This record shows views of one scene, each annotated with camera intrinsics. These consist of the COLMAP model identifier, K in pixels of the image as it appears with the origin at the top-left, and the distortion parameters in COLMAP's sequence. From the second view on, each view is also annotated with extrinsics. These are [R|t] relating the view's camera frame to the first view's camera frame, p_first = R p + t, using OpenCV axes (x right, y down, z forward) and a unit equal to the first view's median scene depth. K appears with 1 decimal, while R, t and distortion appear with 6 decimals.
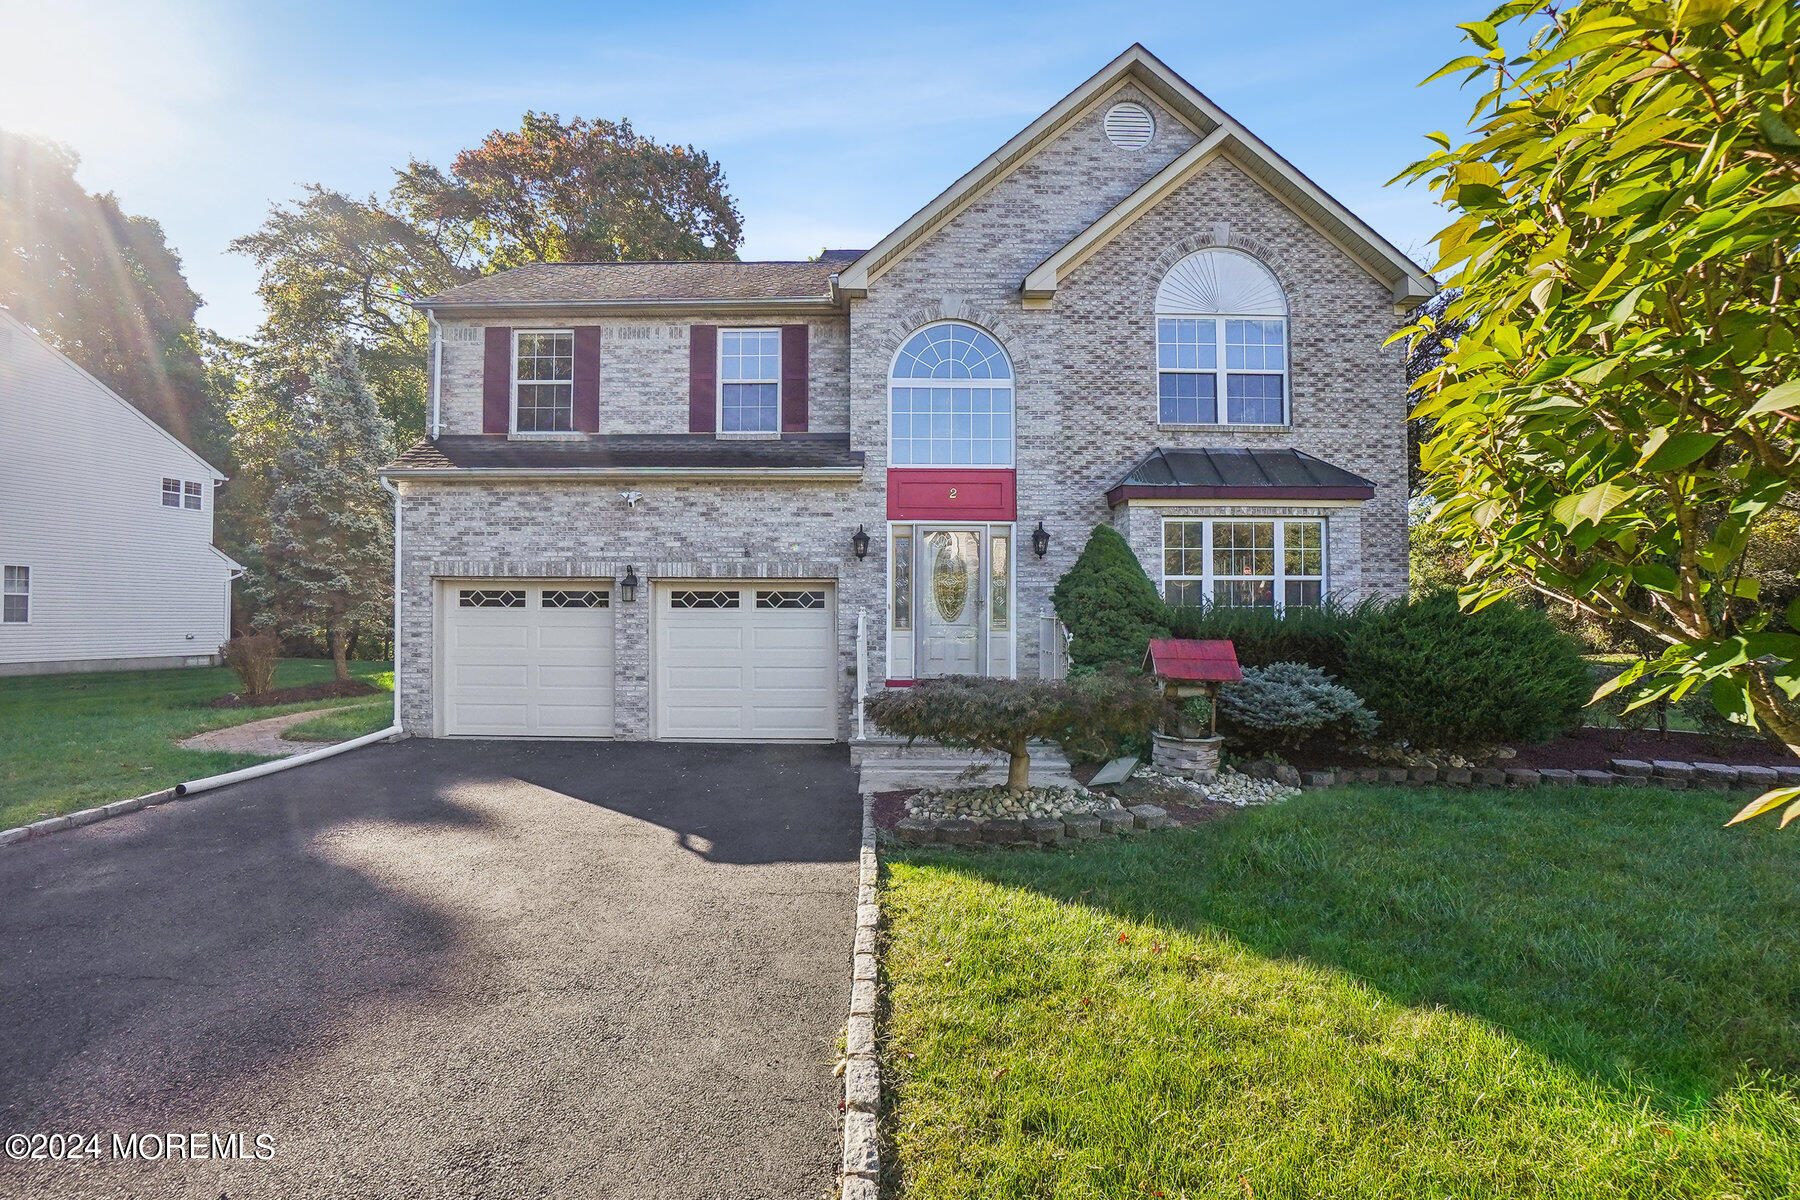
lens RADIAL K [[789.8, 0, 899.3], [0, 789.8, 603.9], [0, 0, 1]] dist [-0.033948, 0.001537]
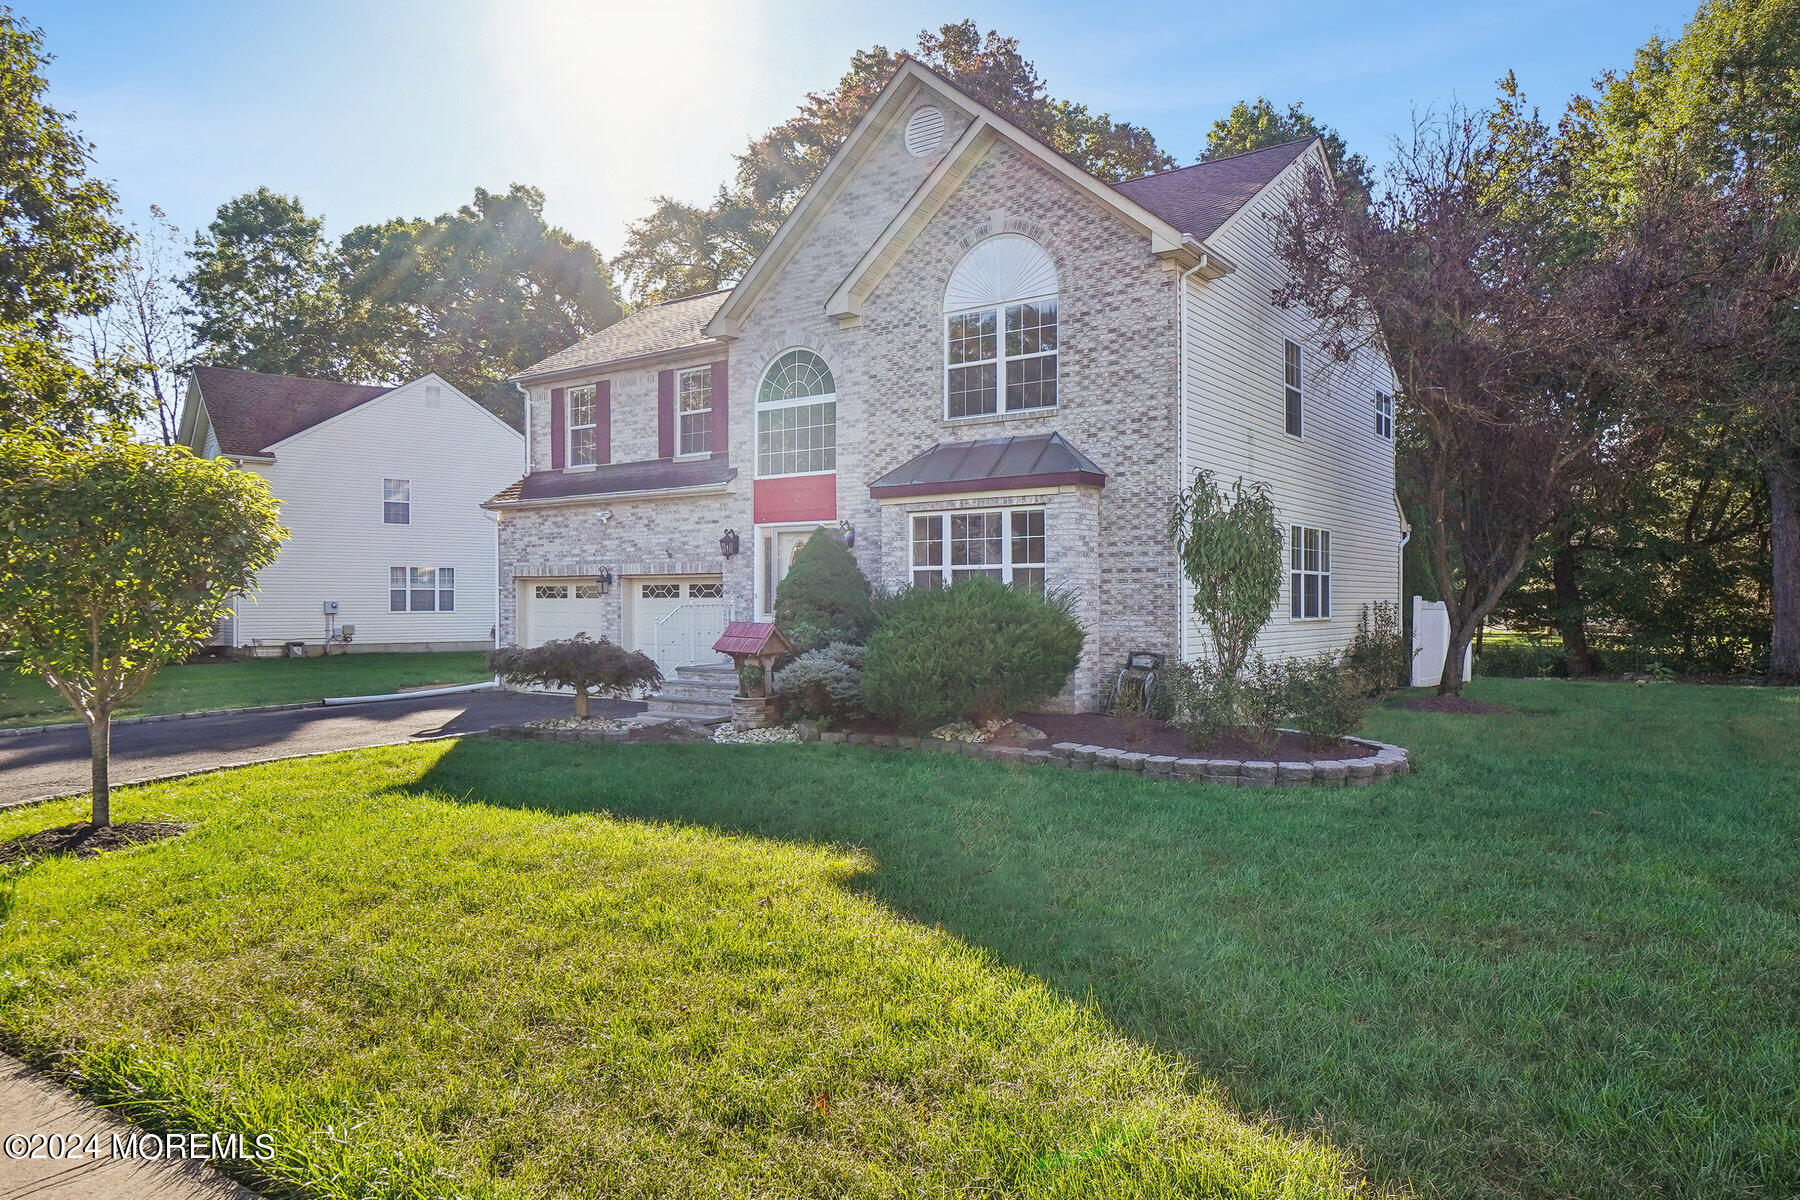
lens RADIAL K [[1160.2, 0, 898.3], [0, 1160.2, 604.4], [0, 0, 1]] dist [0.054556, -0.000079]
pose [[0.807595, -0.002112, -0.589733, 1.194938], [0.009500, 0.999910, 0.009429, 0.001214], [0.589661, -0.013217, 0.807543, -0.291174]]
